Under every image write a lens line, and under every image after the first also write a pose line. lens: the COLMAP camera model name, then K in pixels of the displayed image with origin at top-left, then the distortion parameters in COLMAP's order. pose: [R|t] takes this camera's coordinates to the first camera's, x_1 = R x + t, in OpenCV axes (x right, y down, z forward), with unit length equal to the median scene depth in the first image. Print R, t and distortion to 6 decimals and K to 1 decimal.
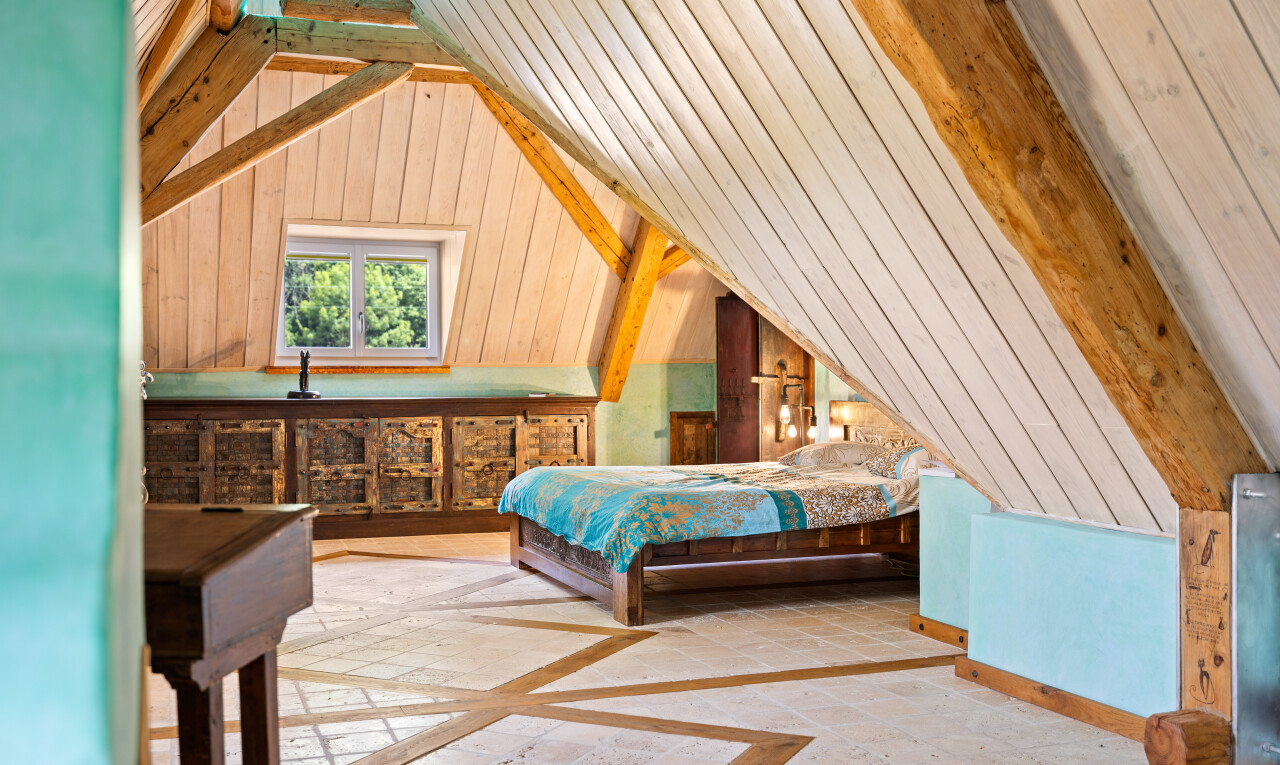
lens RADIAL K [[1245.3, 0, 641.0], [0, 1245.3, 406.5], [0, 0, 1]] dist [0.003103, 0.007470]
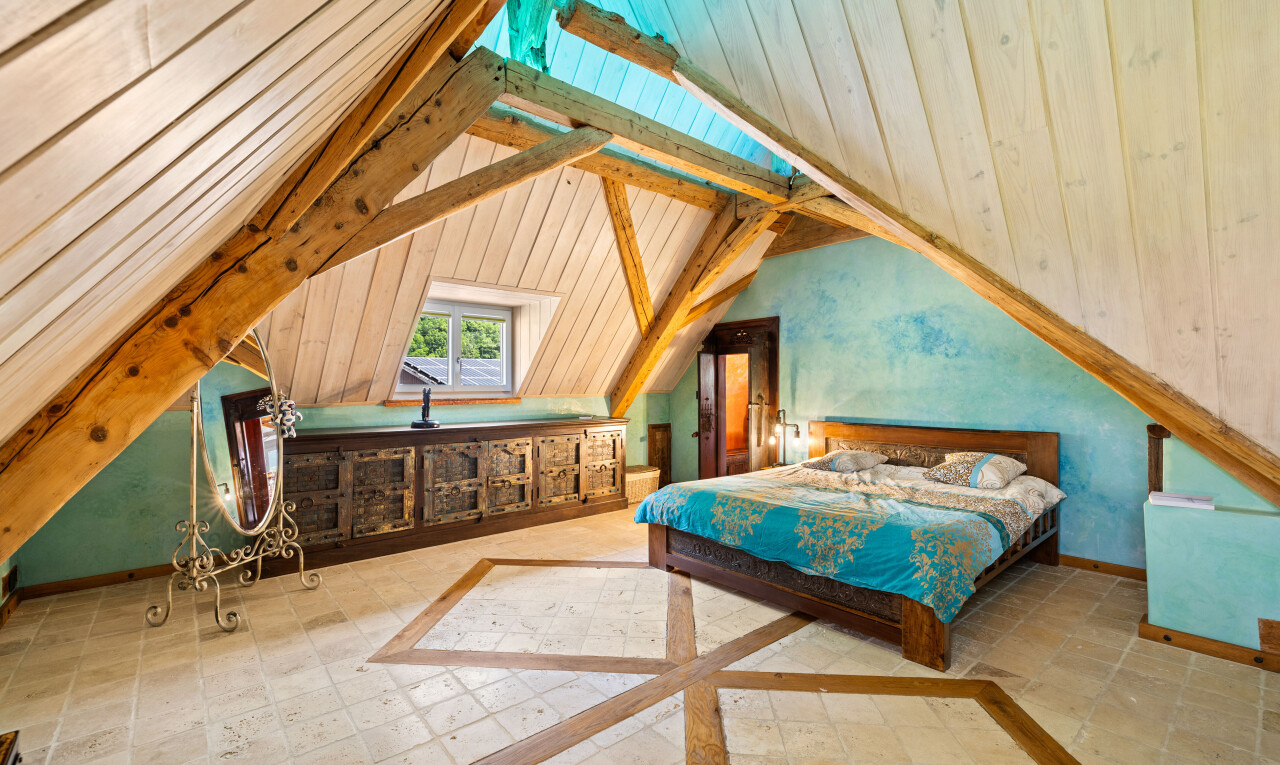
lens RADIAL K [[542.0, 0, 640.0], [0, 542.0, 382.5], [0, 0, 1]] dist [0.000746, 0.000032]
pose [[0.940143, 0.000730, 0.340781, -0.256078], [0.011315, 0.999379, -0.033356, -0.030465], [-0.340593, 0.035215, 0.939551, 0.431576]]
